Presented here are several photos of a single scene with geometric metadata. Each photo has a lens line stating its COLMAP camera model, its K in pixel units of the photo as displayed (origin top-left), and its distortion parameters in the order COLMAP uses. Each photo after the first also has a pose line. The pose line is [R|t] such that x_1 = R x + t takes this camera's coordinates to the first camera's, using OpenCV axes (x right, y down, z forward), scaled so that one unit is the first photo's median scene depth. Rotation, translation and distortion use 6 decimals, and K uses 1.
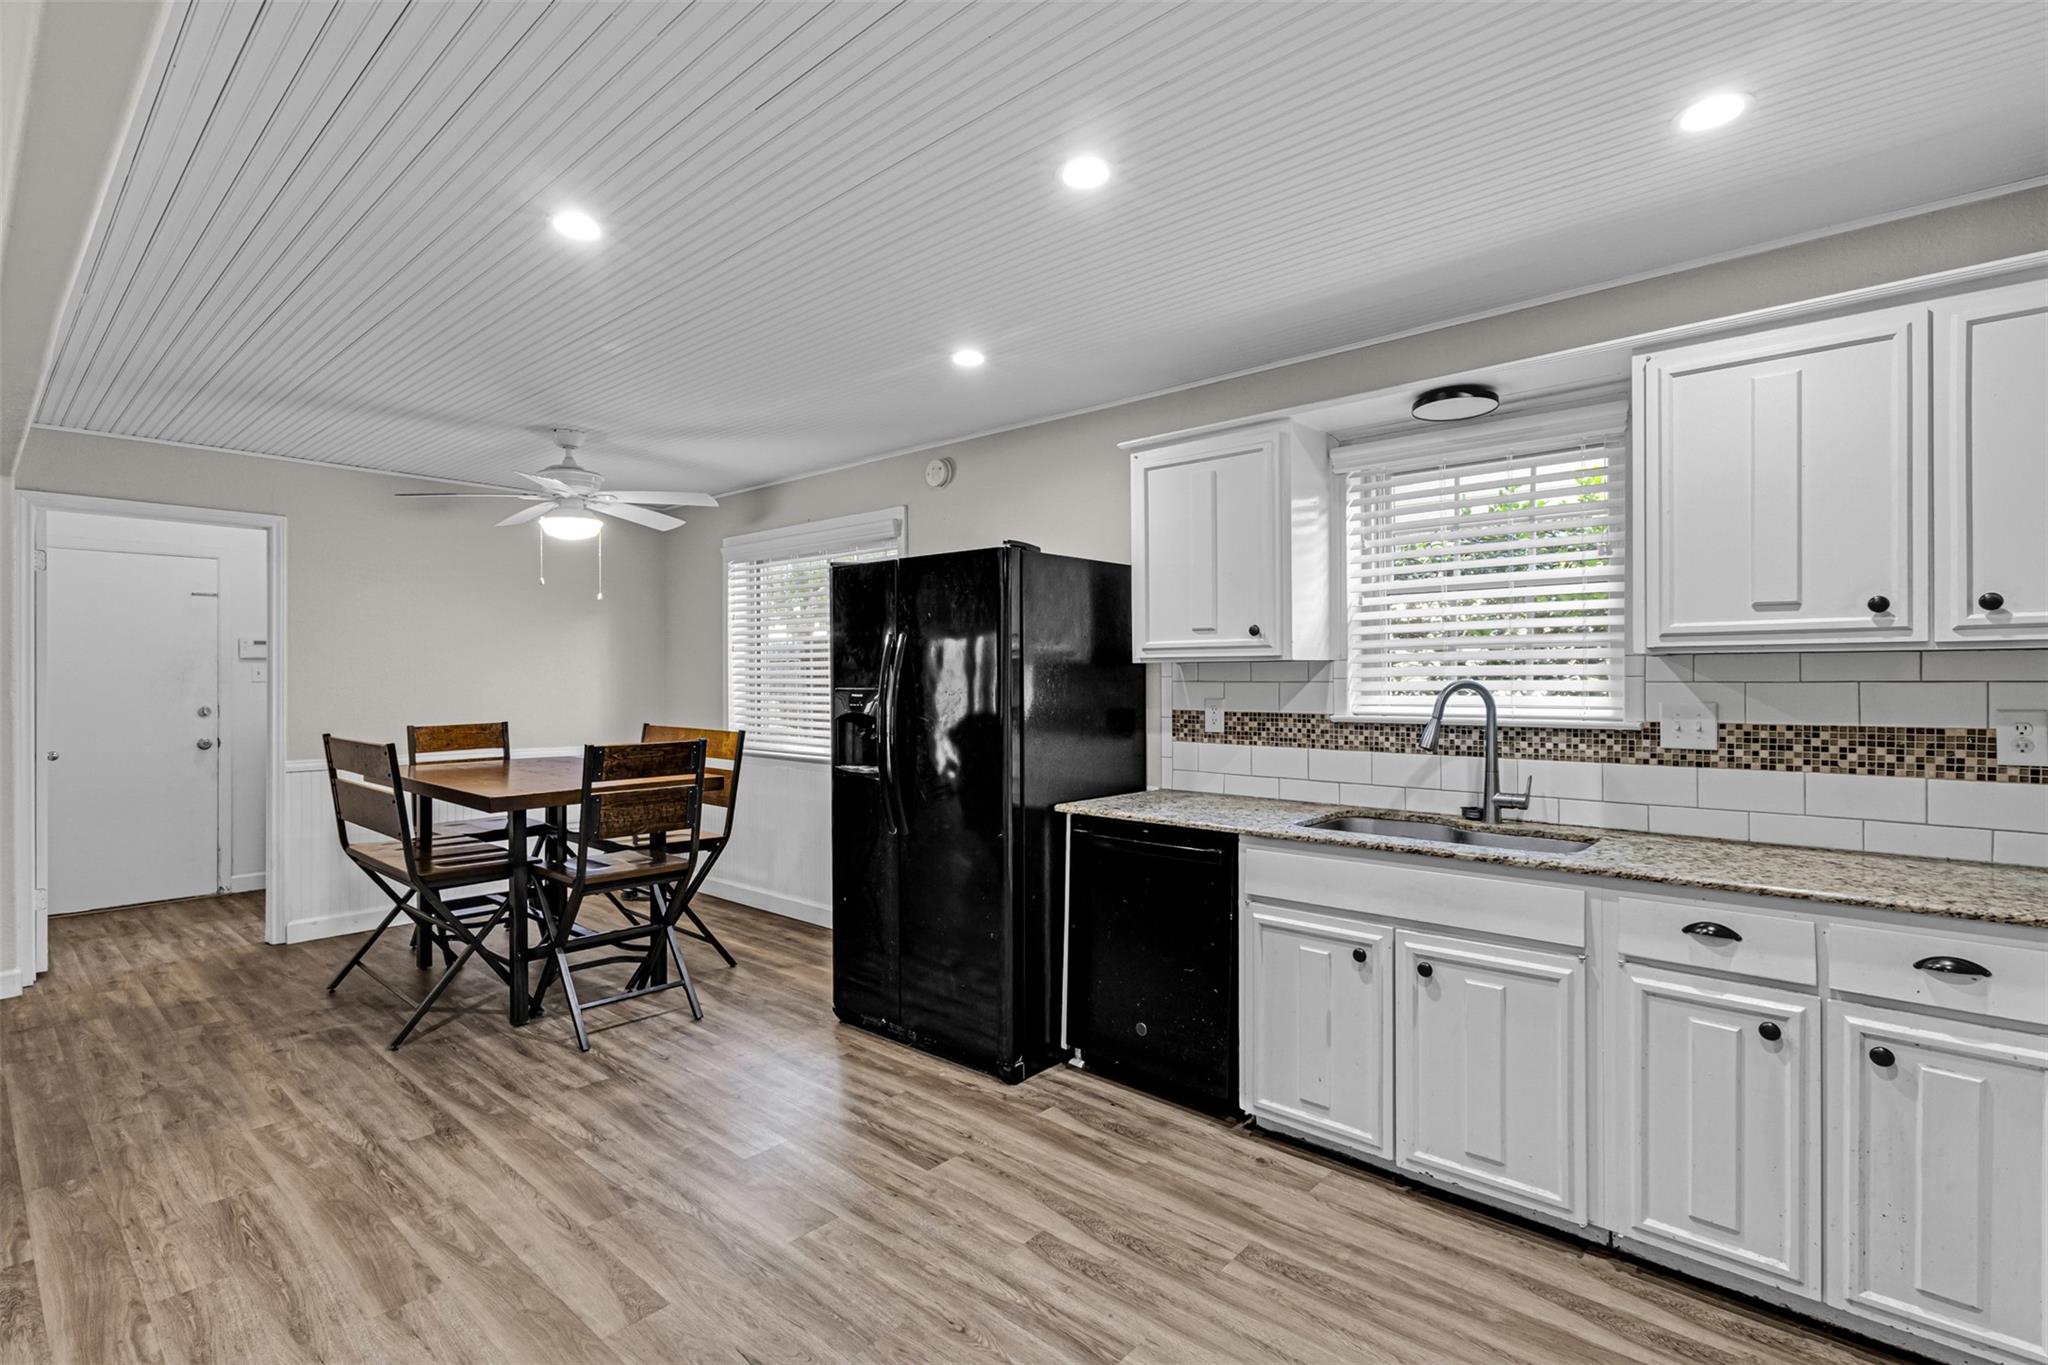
lens RADIAL K [[969.0, 0, 1024.0], [0, 969.0, 682.5], [0, 0, 1]] dist [0.004558, 0.001066]
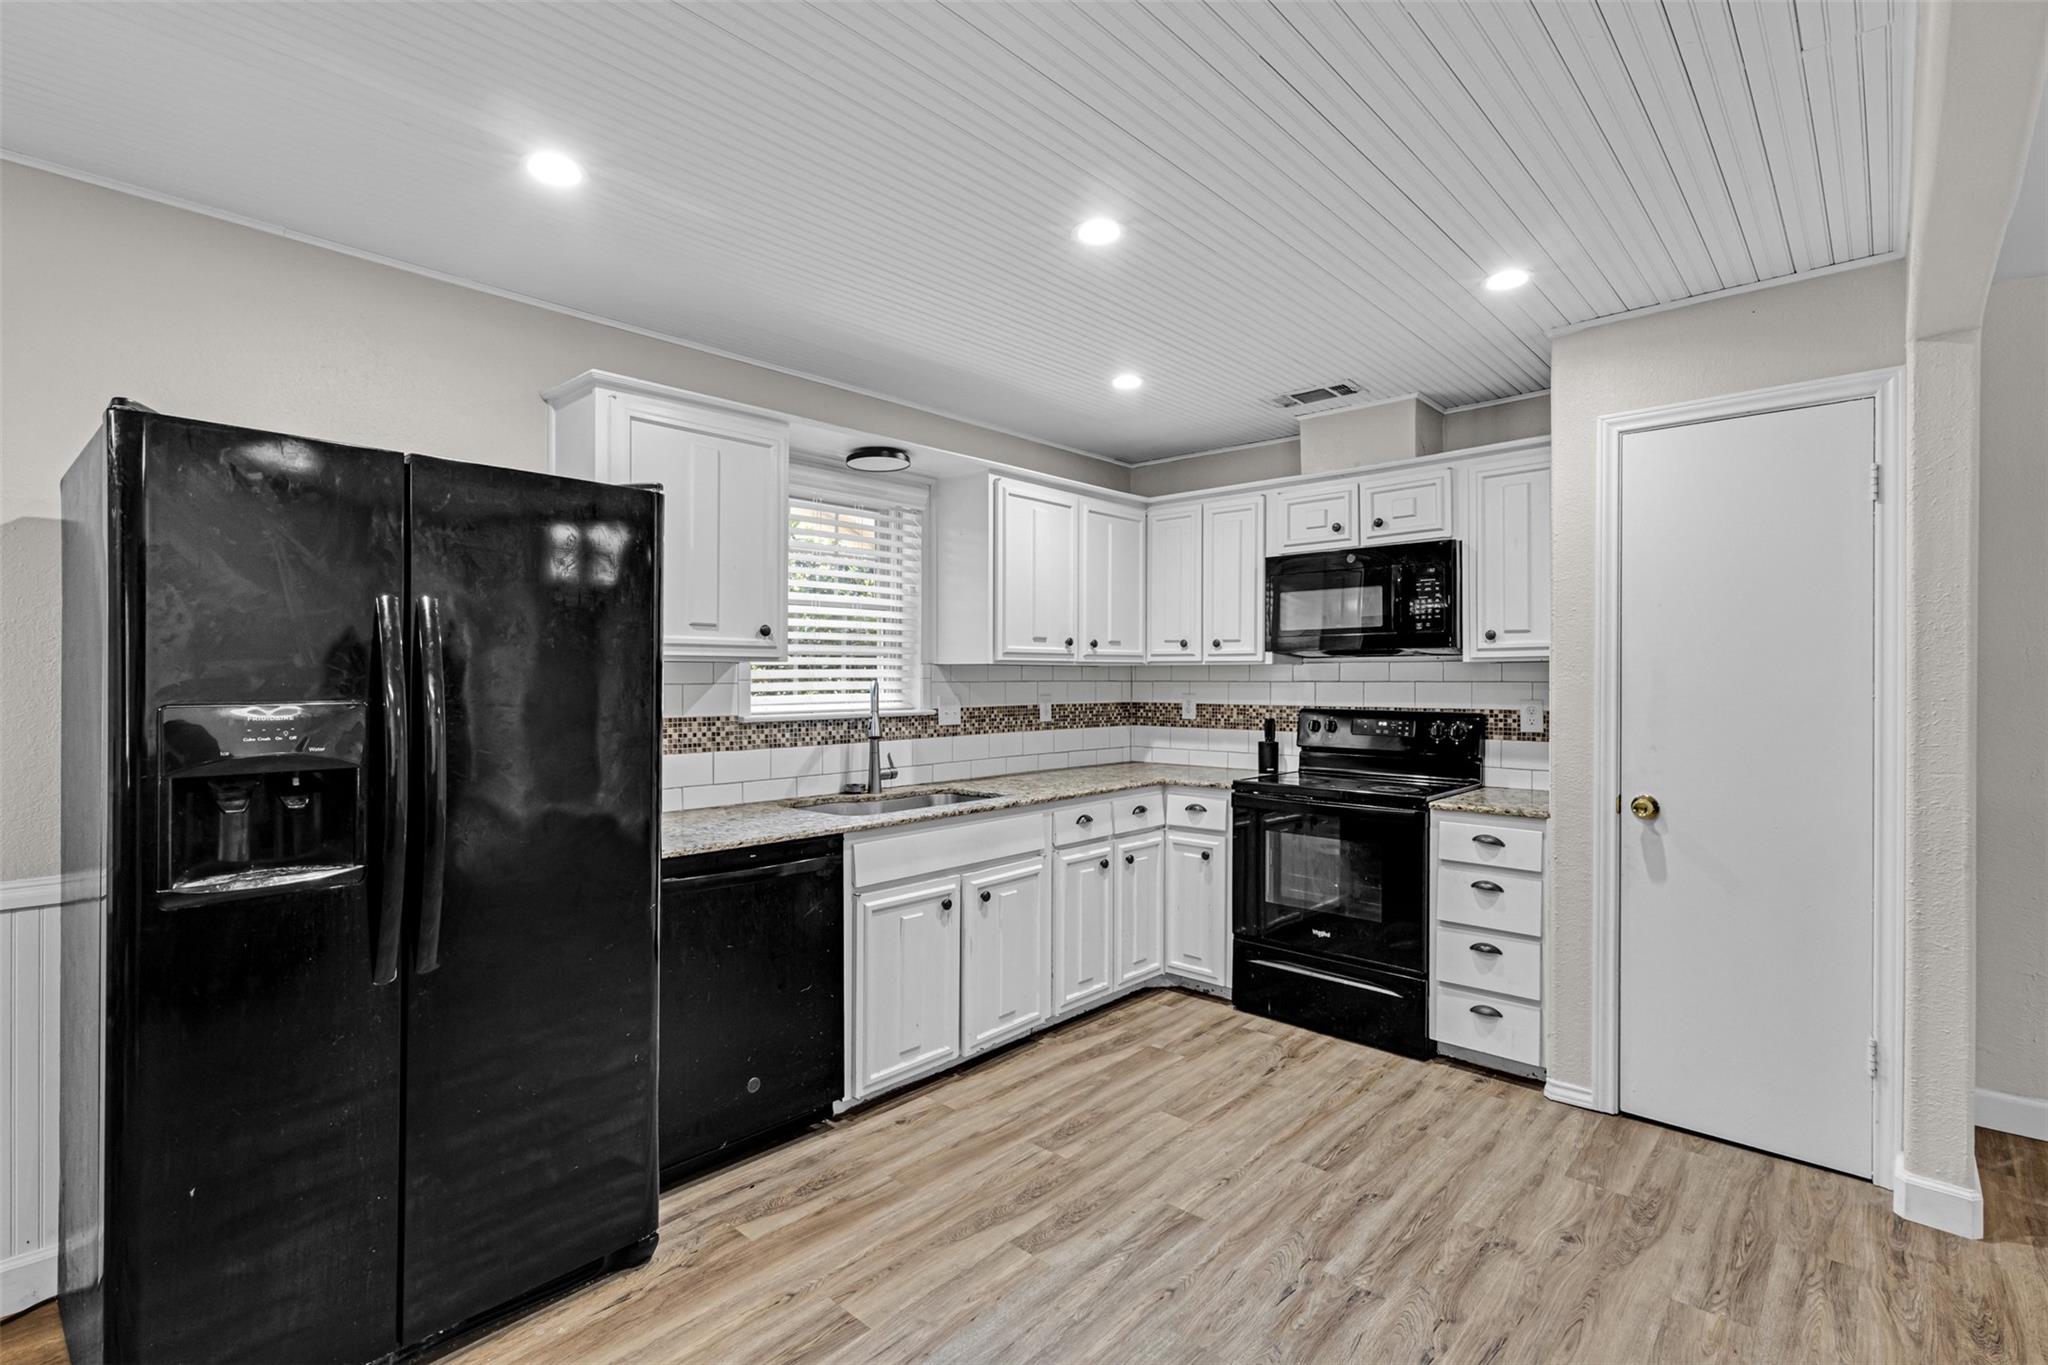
lens RADIAL K [[941.3, 0, 1024.0], [0, 941.3, 682.5], [0, 0, 1]] dist [-0.001683, -0.000159]
pose [[0.011860, -0.003798, 0.999922, -0.811316], [0.005167, 0.999980, 0.003737, -0.004744], [-0.999916, 0.005123, 0.011880, 0.847129]]
